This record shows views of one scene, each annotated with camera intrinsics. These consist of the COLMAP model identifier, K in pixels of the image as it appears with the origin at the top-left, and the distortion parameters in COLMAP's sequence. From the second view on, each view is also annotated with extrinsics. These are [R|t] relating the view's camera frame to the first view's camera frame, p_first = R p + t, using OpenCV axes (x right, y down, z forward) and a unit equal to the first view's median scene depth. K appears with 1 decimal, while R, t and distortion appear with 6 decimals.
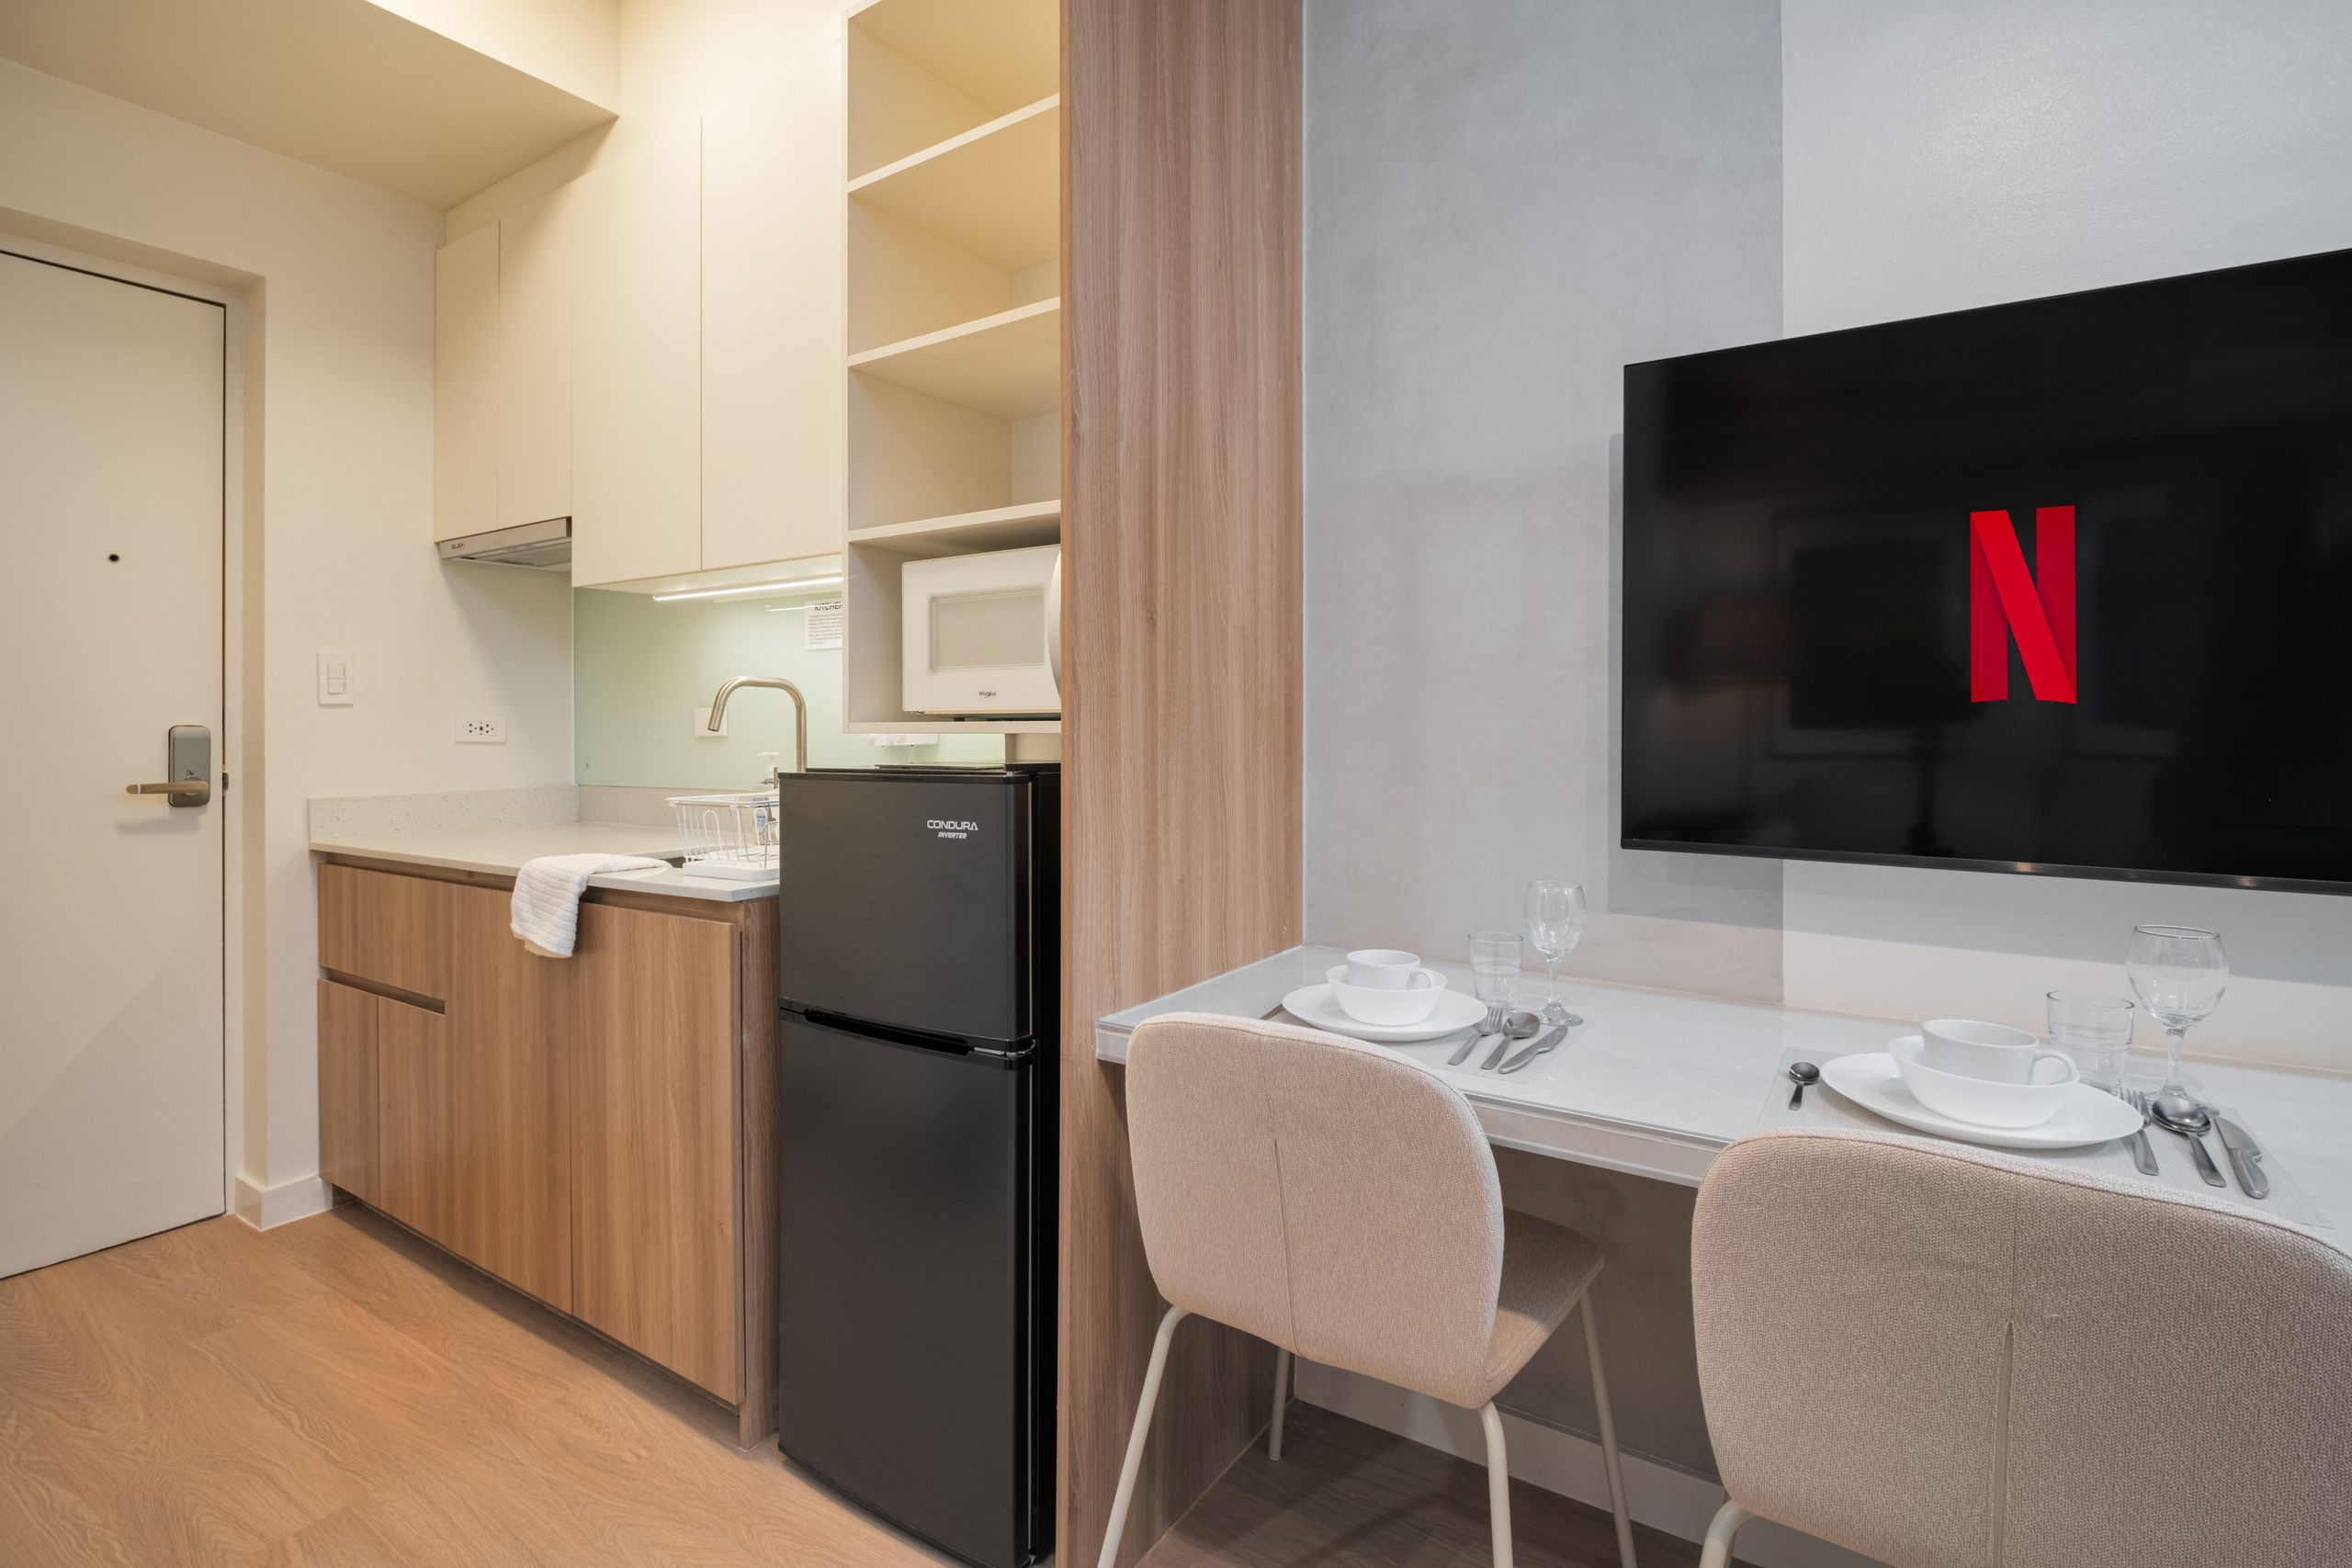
lens RADIAL K [[1109.8, 0, 1172.1], [0, 1109.8, 722.6], [0, 0, 1]] dist [-0.004108, -0.000589]
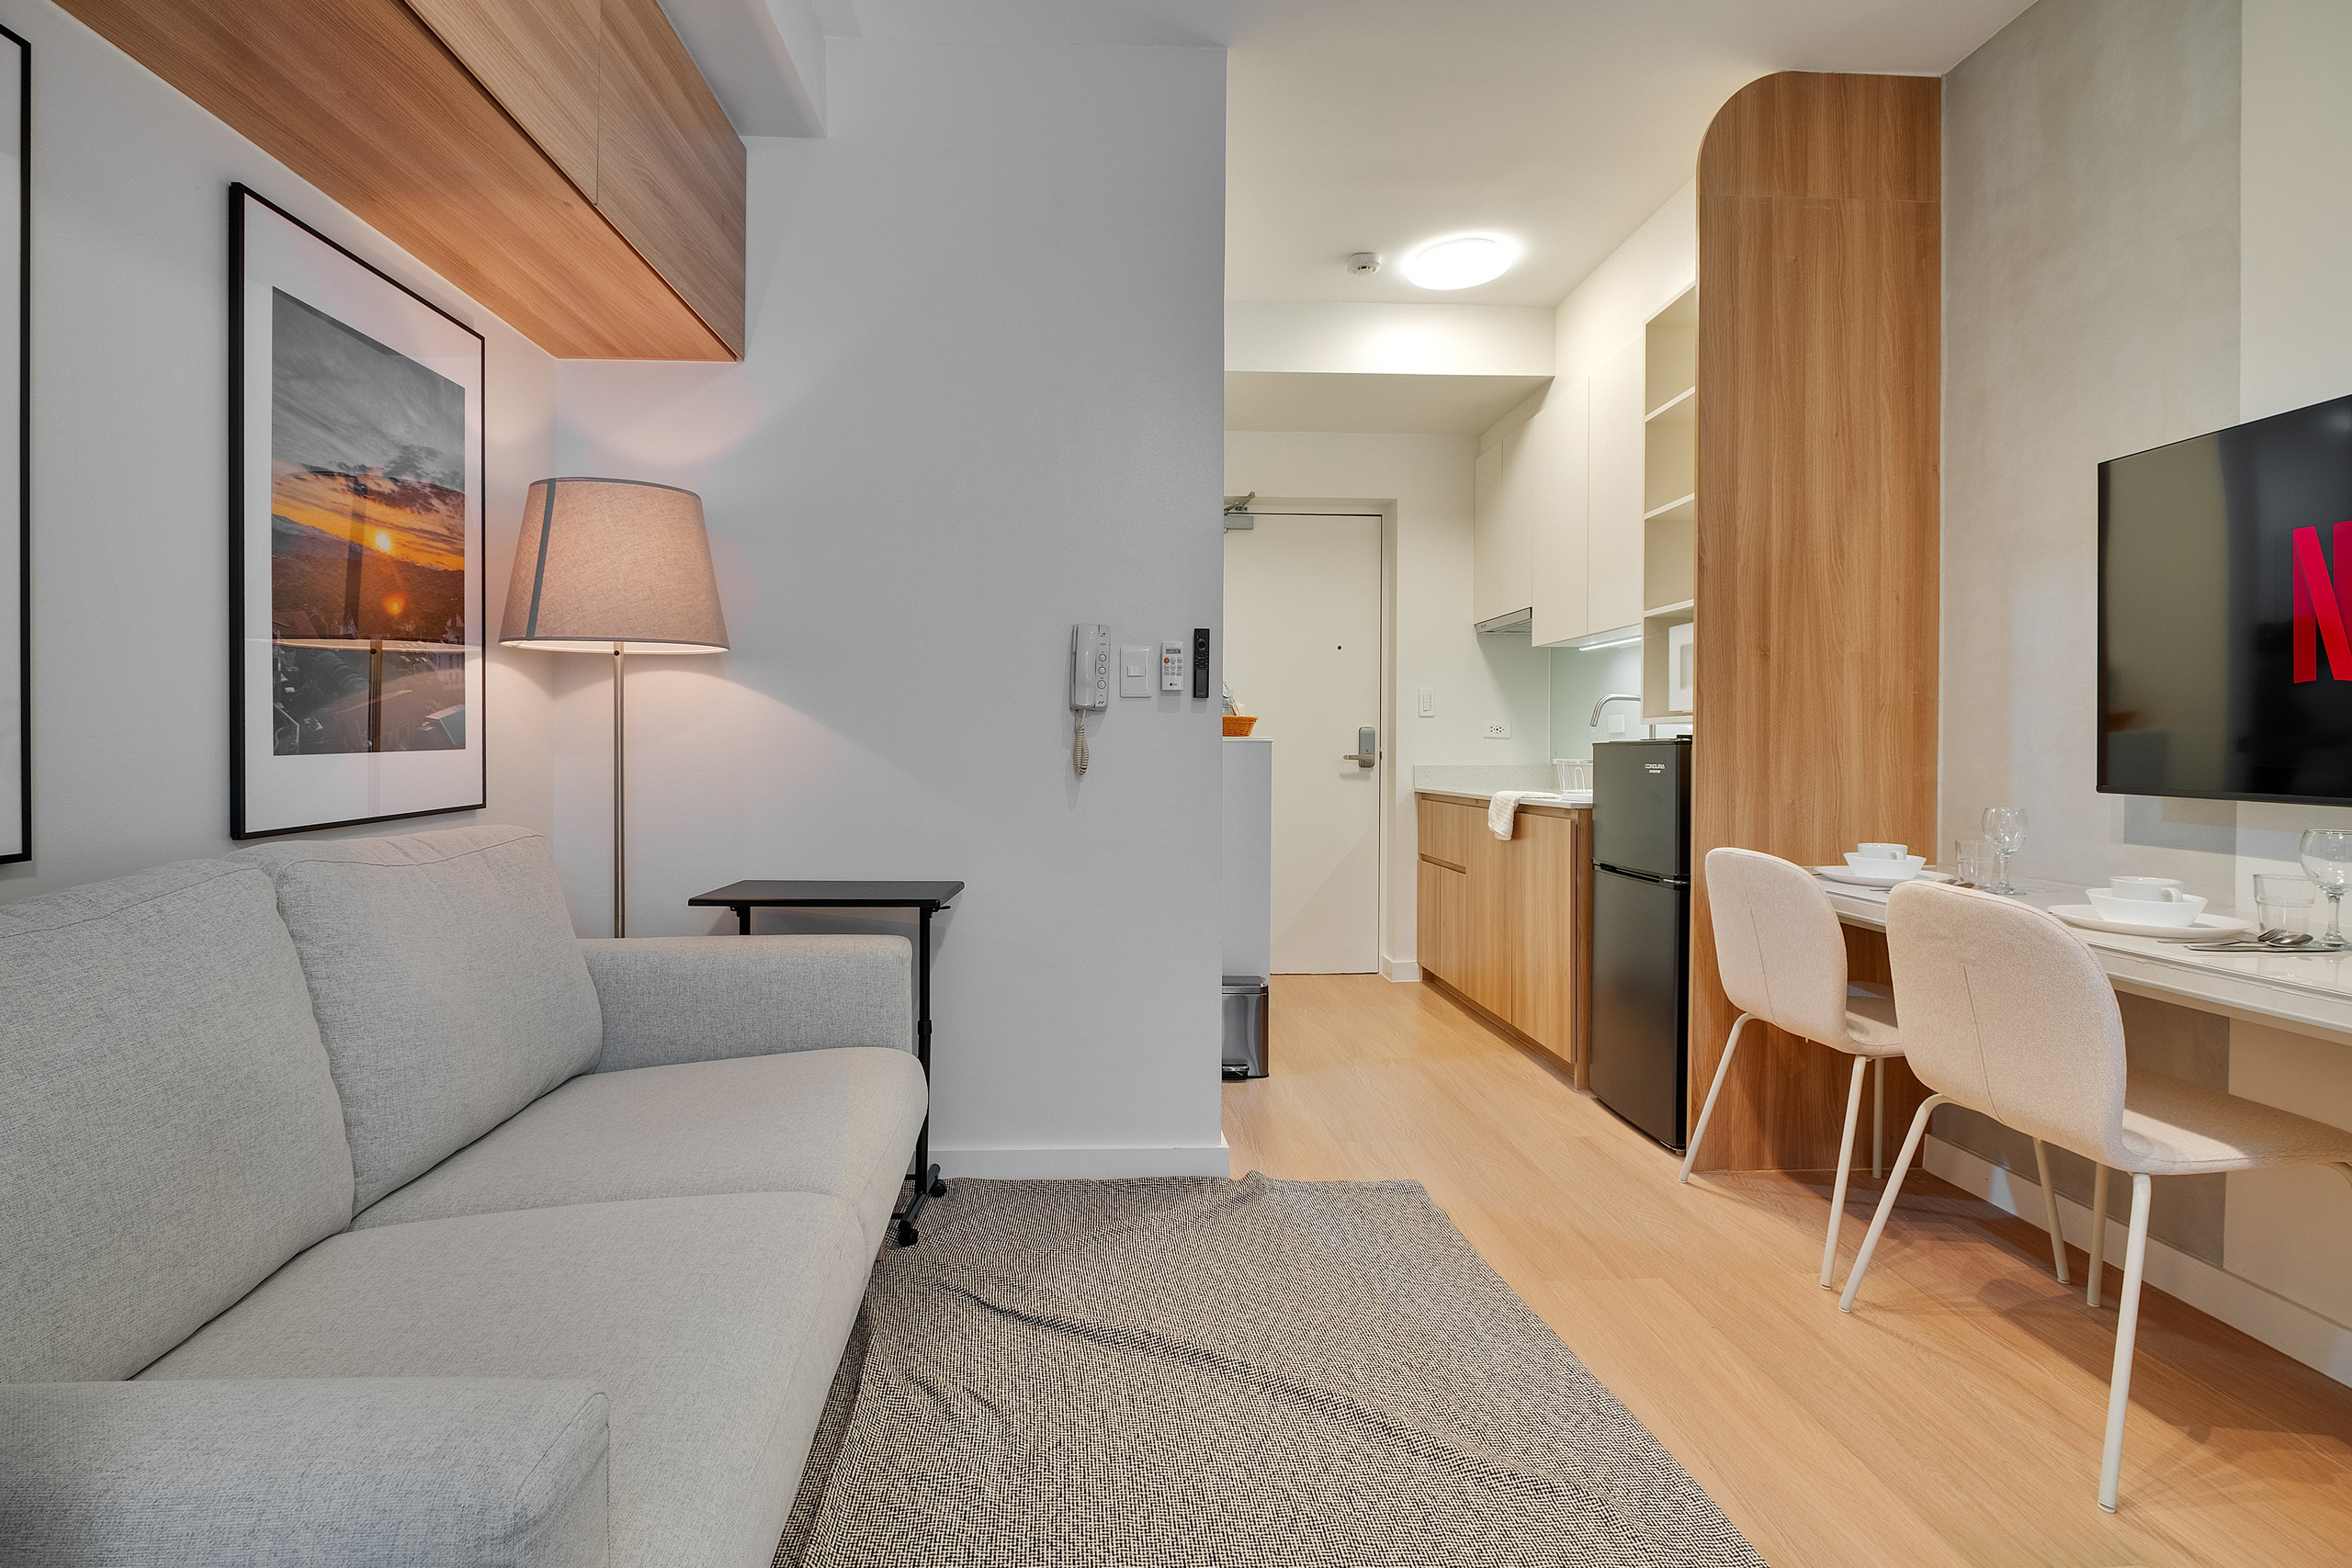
lens RADIAL K [[1085.0, 0, 1159.5], [0, 1085.0, 746.0], [0, 0, 1]] dist [-0.001230, -0.000334]
pose [[0.600949, 0.006013, -0.799264, 0.691558], [-0.005271, 0.999980, 0.003560, 0.046271], [0.799270, 0.002074, 0.600969, -0.731007]]
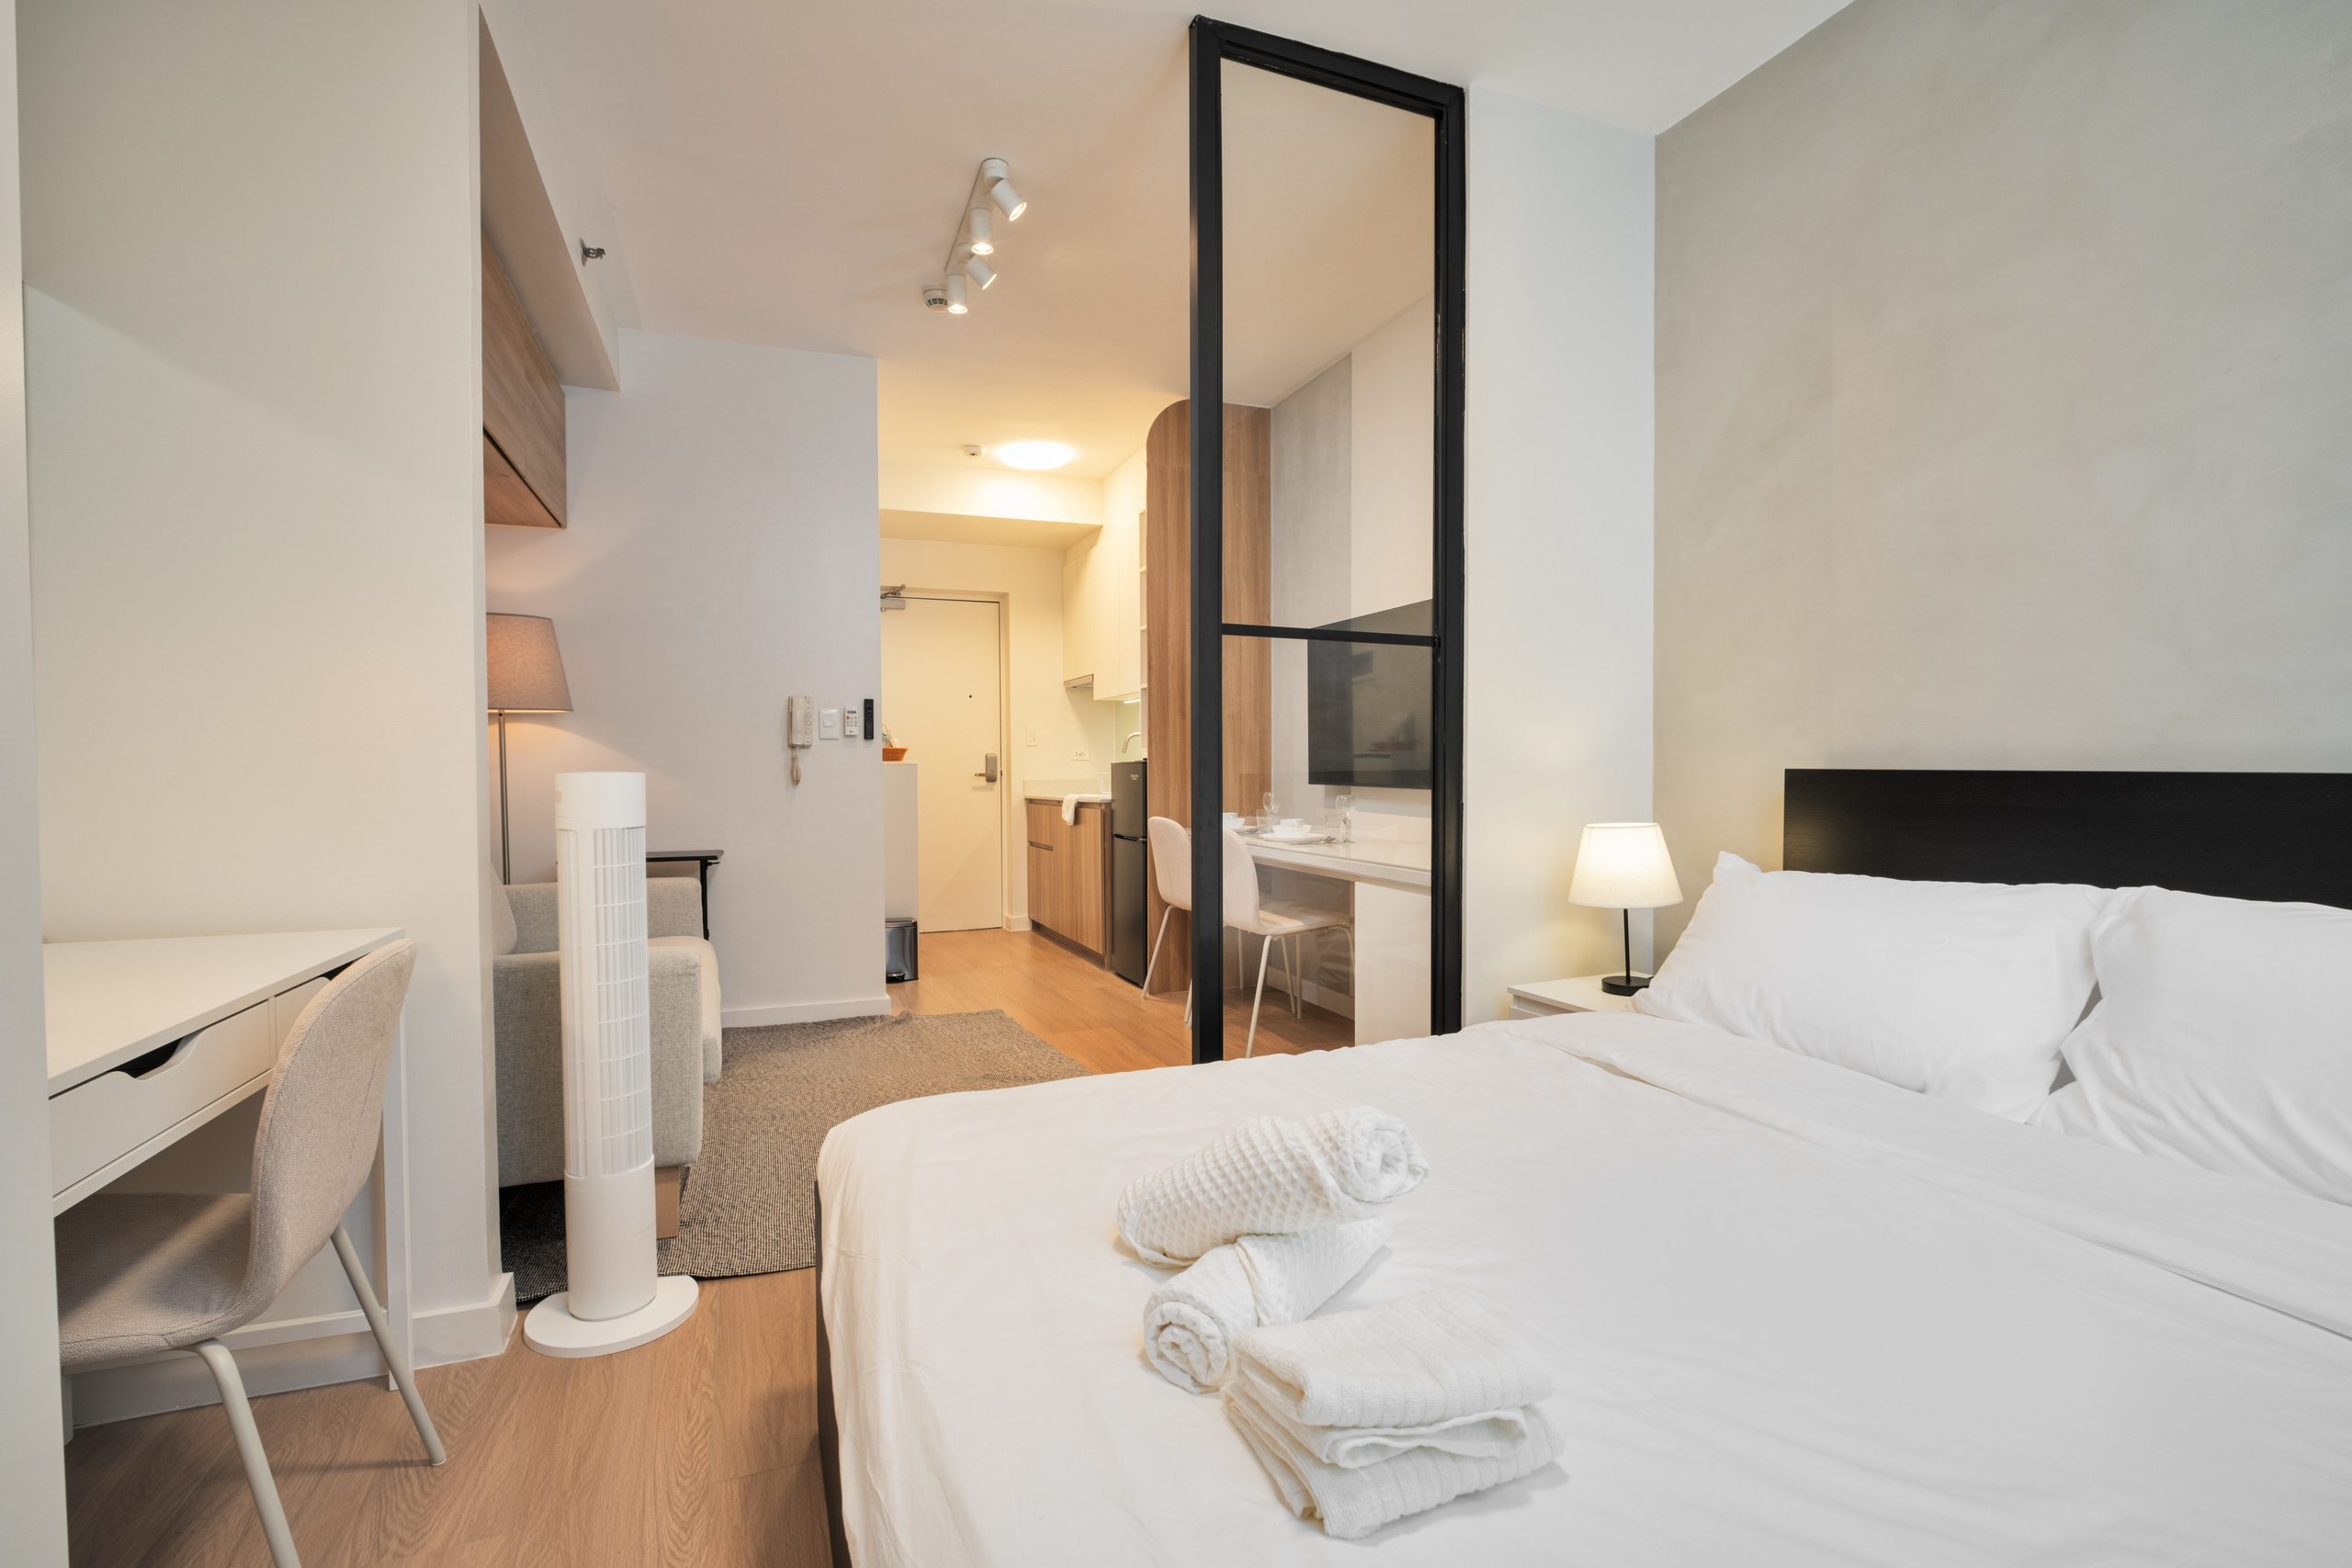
lens RADIAL K [[1058.9, 0, 1174.7], [0, 1058.9, 796.0], [0, 0, 1]] dist [-0.002800, -0.000622]
pose [[0.822264, 0.013414, -0.568949, 1.539158], [0.004720, 0.999527, 0.030388, 0.046259], [0.569087, -0.027672, 0.821811, -1.426855]]
